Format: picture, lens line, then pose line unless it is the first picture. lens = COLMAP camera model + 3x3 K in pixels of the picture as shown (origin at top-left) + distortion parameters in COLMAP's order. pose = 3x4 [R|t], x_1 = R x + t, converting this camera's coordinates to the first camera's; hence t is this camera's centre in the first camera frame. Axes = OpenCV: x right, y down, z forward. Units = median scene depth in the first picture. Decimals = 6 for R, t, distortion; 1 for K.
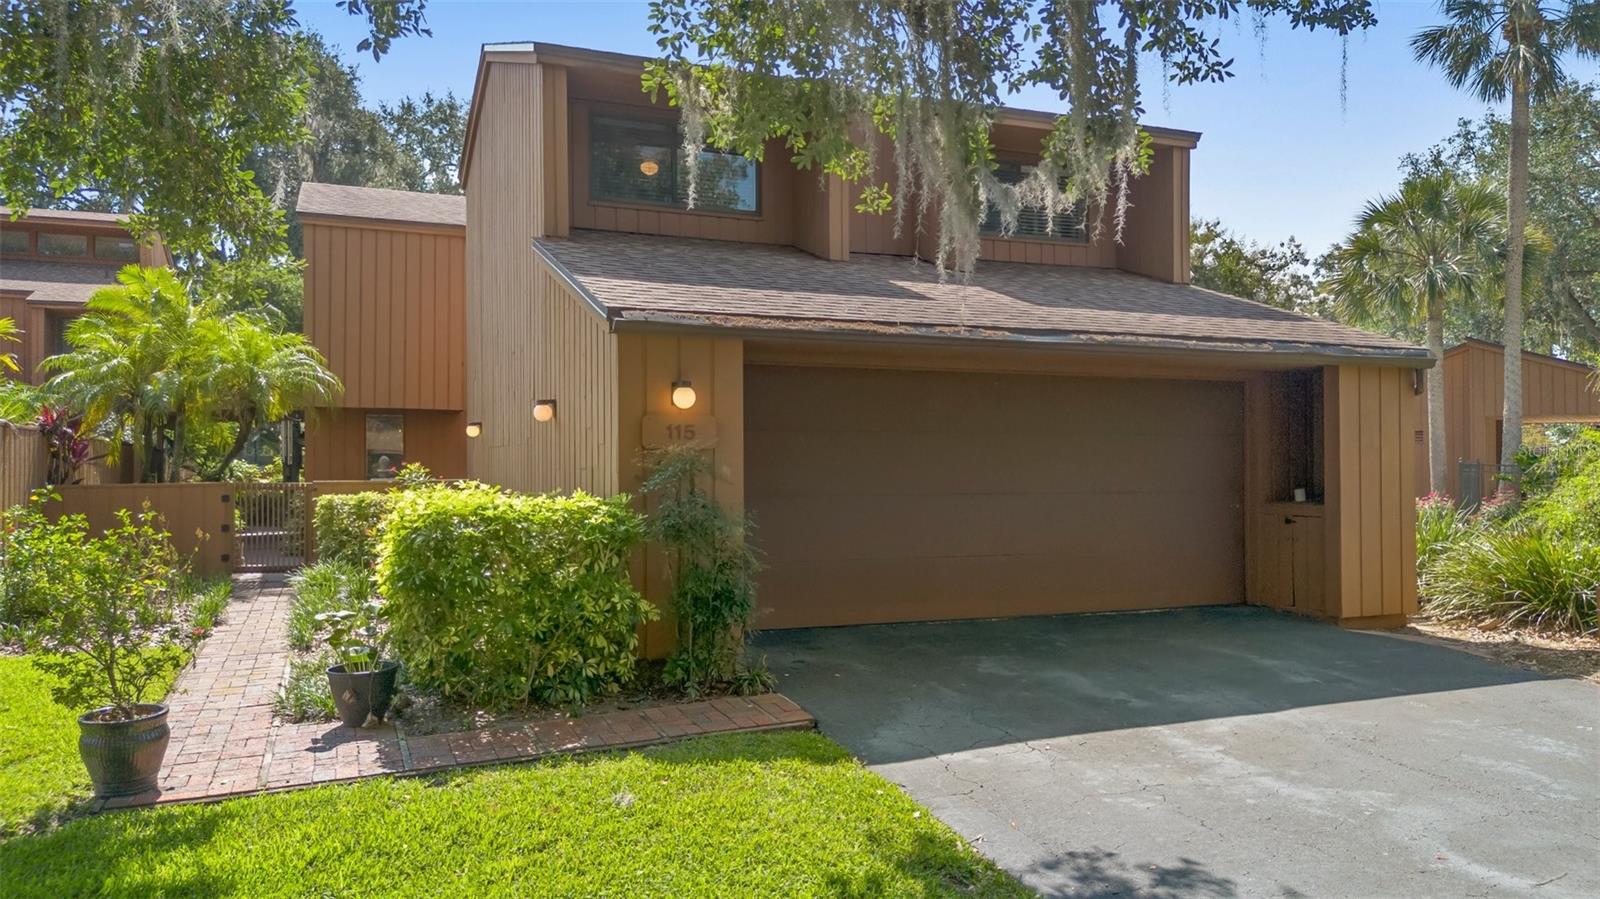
lens RADIAL K [[1113.7, 0, 800.0], [0, 1113.7, 449.5], [0, 0, 1]] dist [0.008260, -0.000202]
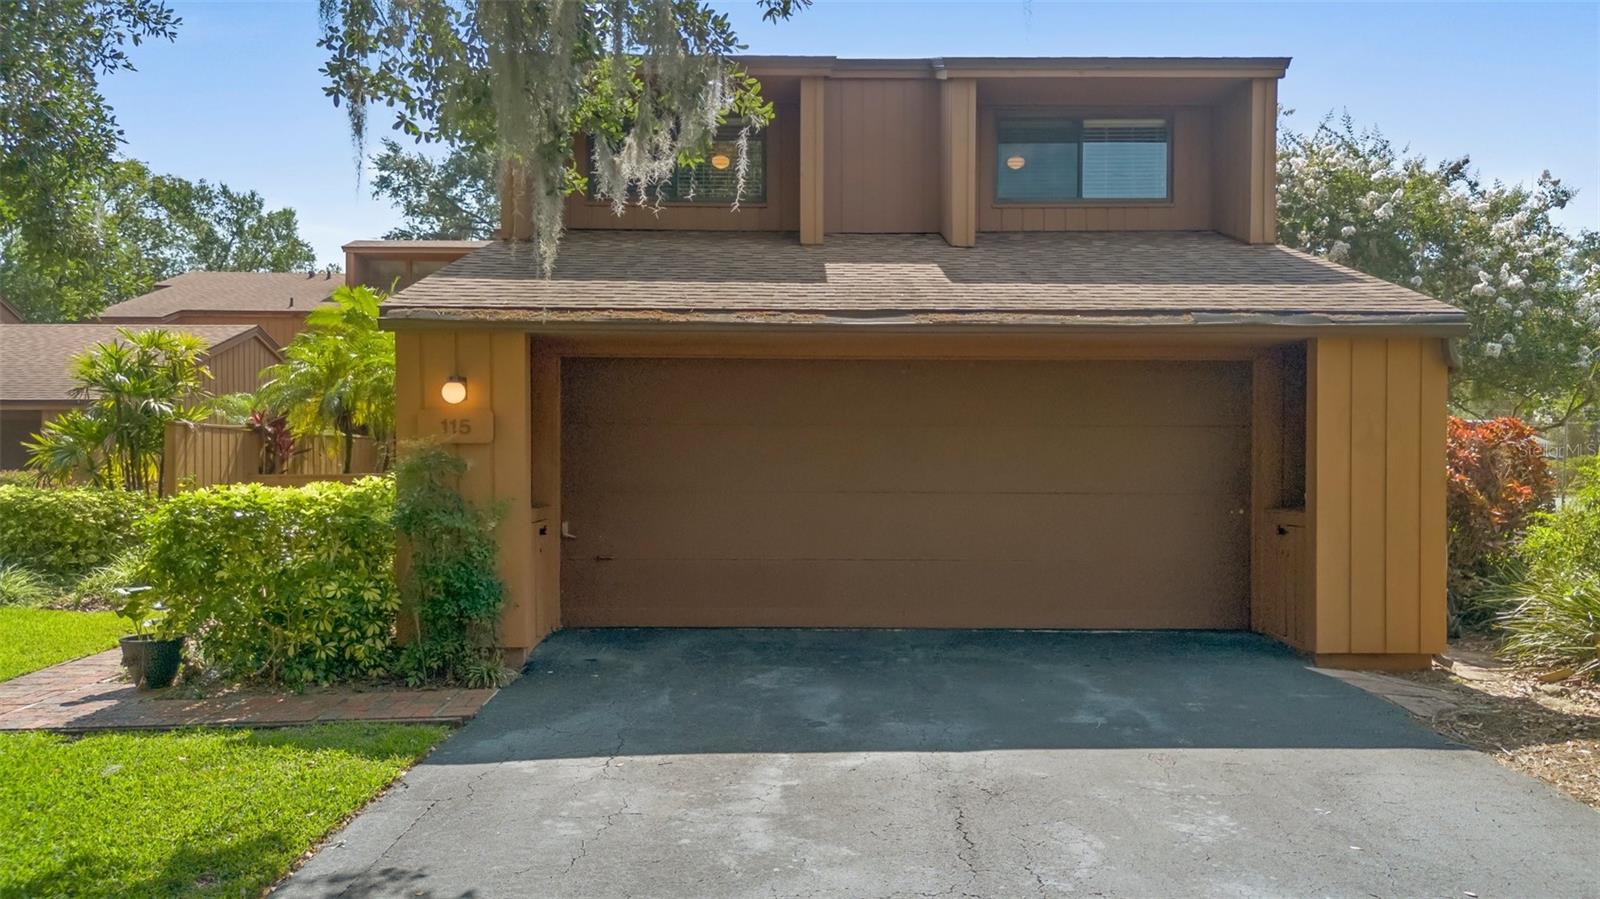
lens RADIAL K [[1139.1, 0, 813.3], [0, 1139.1, 460.5], [0, 0, 1]] dist [0.059888, -0.061568]
pose [[0.936925, 0.002309, -0.349523, 0.598060], [0.001679, 0.999937, 0.011107, 0.004343], [0.349527, -0.010993, 0.936862, 0.142947]]
